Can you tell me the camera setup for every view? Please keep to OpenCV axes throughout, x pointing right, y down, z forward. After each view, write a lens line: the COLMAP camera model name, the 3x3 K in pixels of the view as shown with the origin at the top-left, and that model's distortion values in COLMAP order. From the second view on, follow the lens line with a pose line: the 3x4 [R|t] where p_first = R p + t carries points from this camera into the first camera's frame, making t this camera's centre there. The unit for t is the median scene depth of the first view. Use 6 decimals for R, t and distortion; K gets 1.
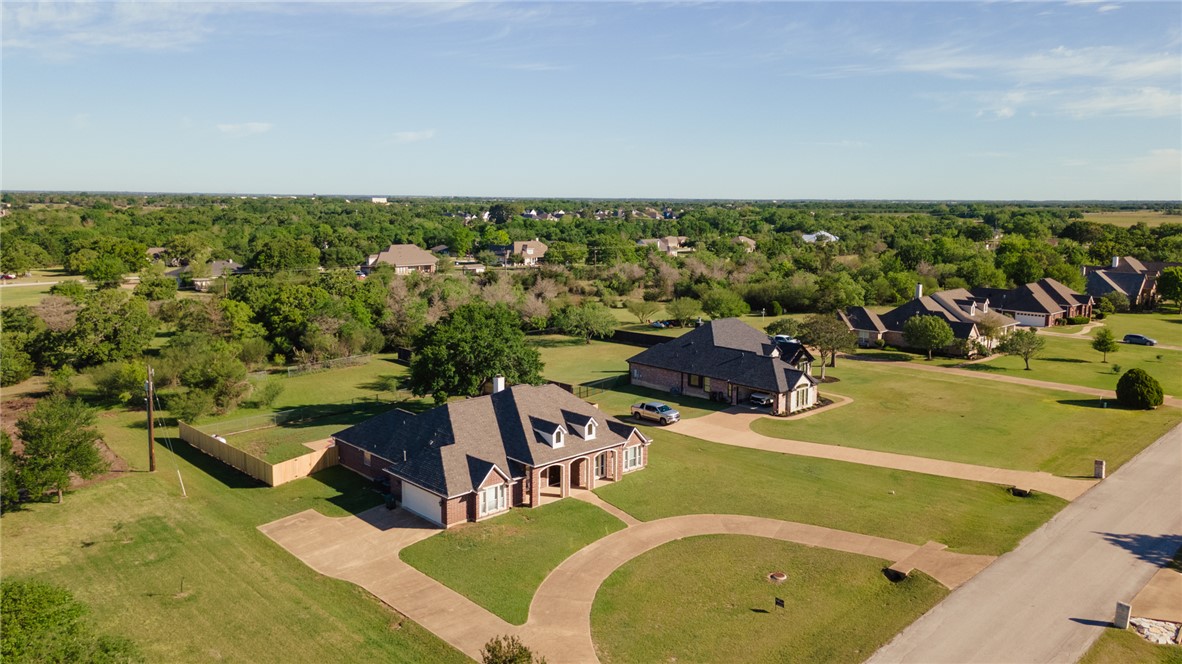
lens RADIAL K [[848.5, 0, 592.7], [0, 848.5, 396.5], [0, 0, 1]] dist [0.036494, 0.000720]
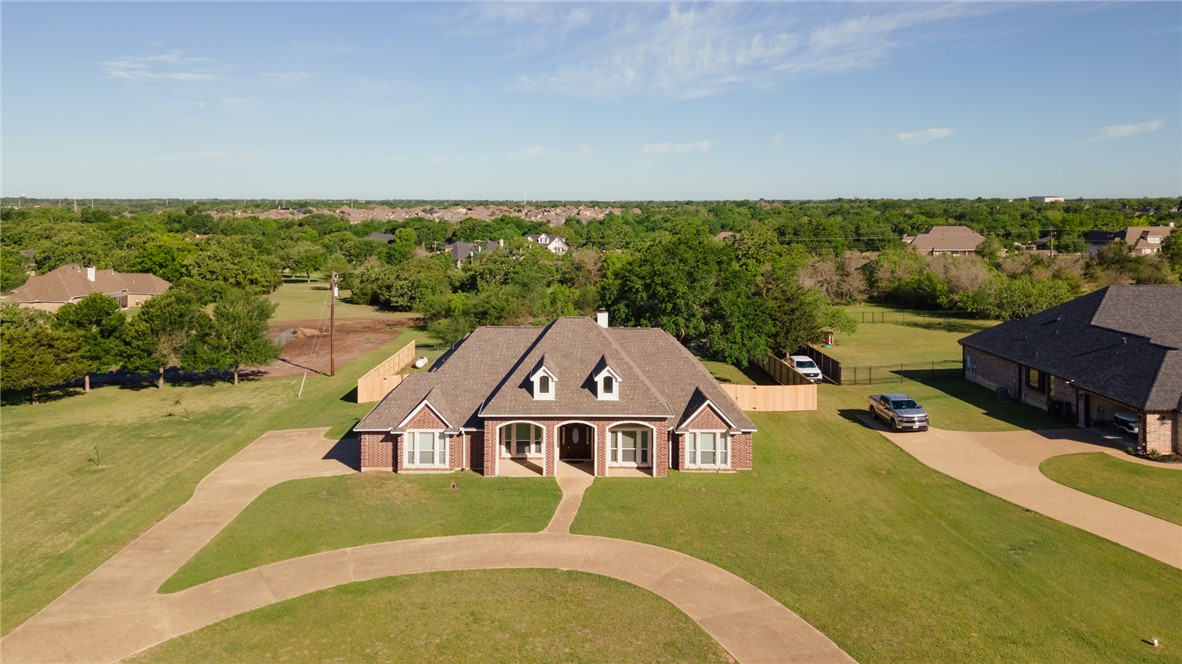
lens RADIAL K [[881.5, 0, 537.6], [0, 881.5, 256.5], [0, 0, 1]] dist [-0.000434, 0.084315]
pose [[0.710404, 0.038244, -0.702754, 0.301916], [-0.155532, 0.982366, -0.103764, 0.014996], [0.686393, 0.183015, 0.703825, 0.321632]]
